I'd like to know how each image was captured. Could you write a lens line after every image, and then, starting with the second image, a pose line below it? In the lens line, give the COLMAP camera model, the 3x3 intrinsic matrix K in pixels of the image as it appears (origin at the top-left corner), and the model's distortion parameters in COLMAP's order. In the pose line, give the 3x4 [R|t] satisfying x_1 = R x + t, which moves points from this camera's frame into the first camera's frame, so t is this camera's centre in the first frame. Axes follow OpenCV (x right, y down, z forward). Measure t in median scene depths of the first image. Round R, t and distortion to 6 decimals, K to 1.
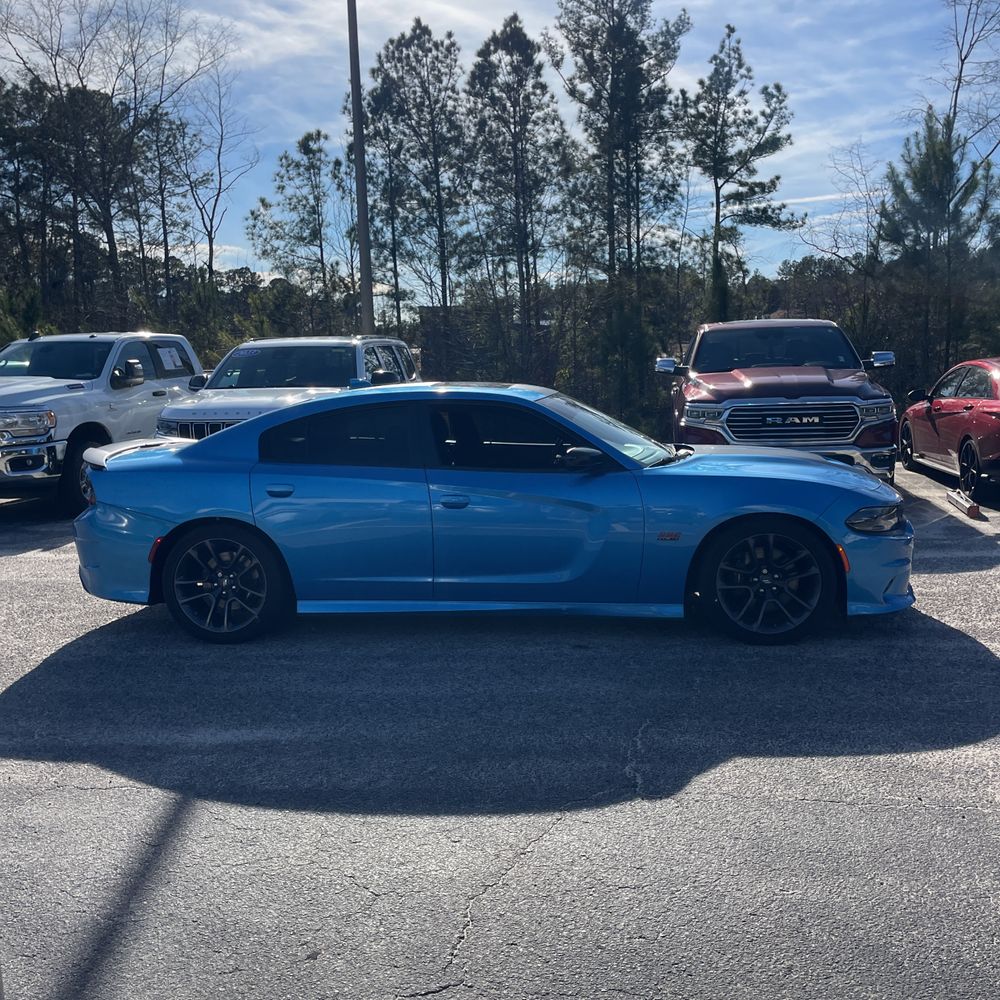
lens RADIAL K [[999.9, 0, 502.5], [0, 999.9, 493.0], [0, 0, 1]] dist [0.094503, -0.125875]
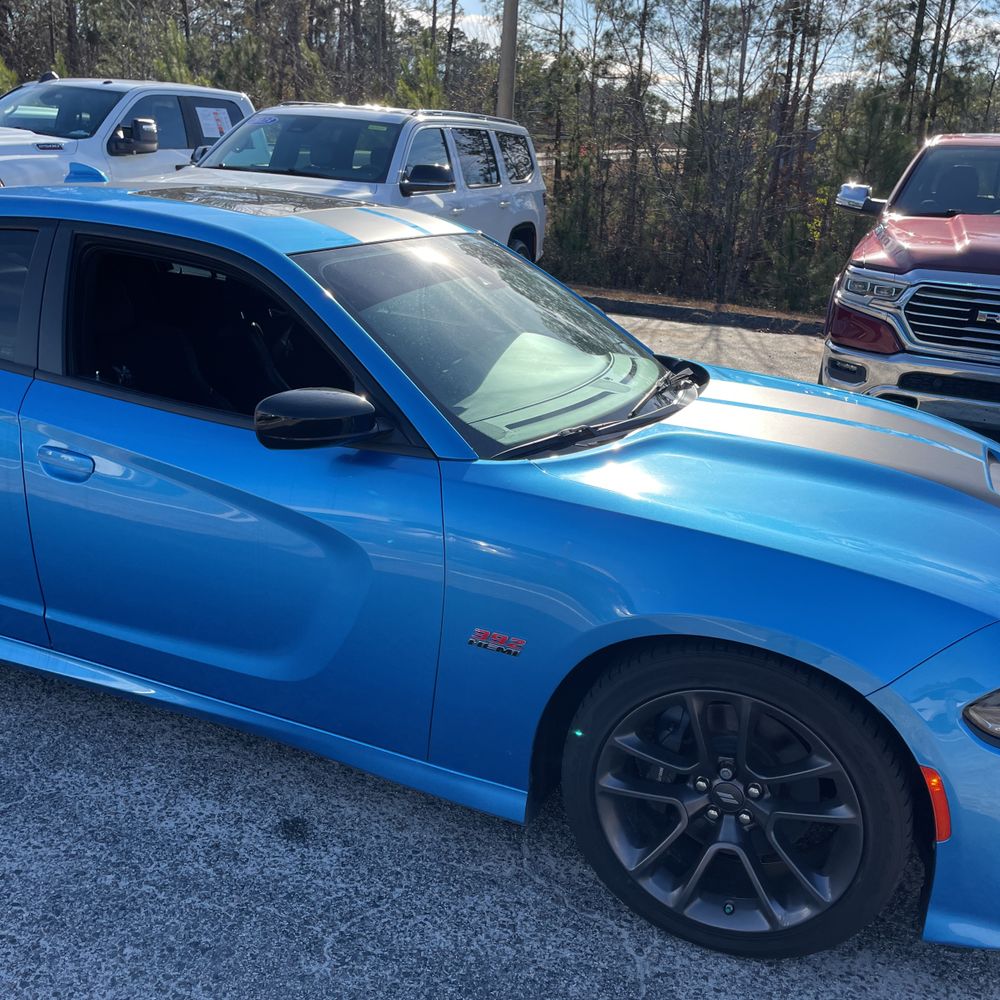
lens RADIAL K [[1015.0, 0, 512.6], [0, 1015.0, 489.1], [0, 0, 1]] dist [0.090946, -0.119276]
pose [[0.963917, 0.161034, -0.211972, 0.034219], [-0.120578, 0.974028, 0.191649, -0.012965], [0.237329, -0.159175, 0.958300, 0.085834]]
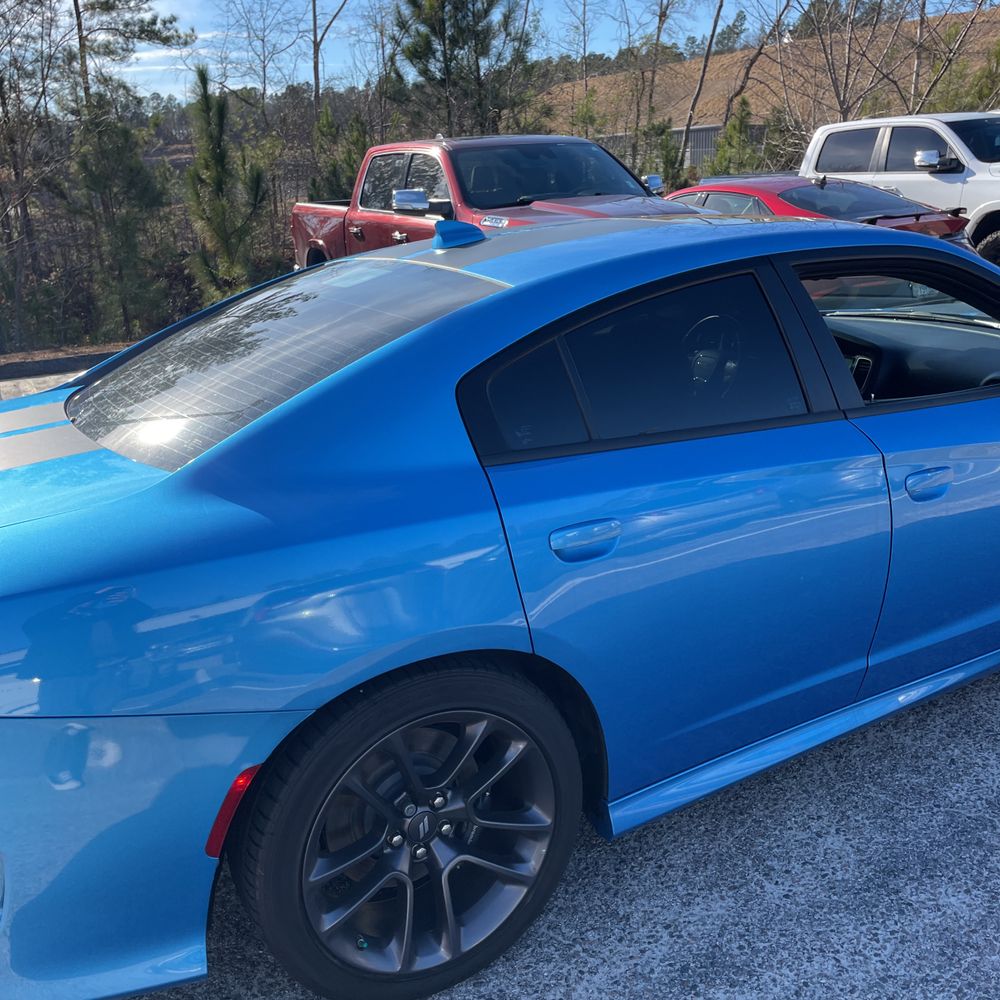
lens RADIAL K [[1004.9, 0, 500.0], [0, 1004.9, 500.0], [0, 0, 1]] dist [0.093753, -0.124360]
pose [[0.799479, -0.197905, 0.567157, -0.065662], [0.113626, 0.976947, 0.180729, -0.012533], [-0.589850, -0.080045, 0.803536, 0.107471]]
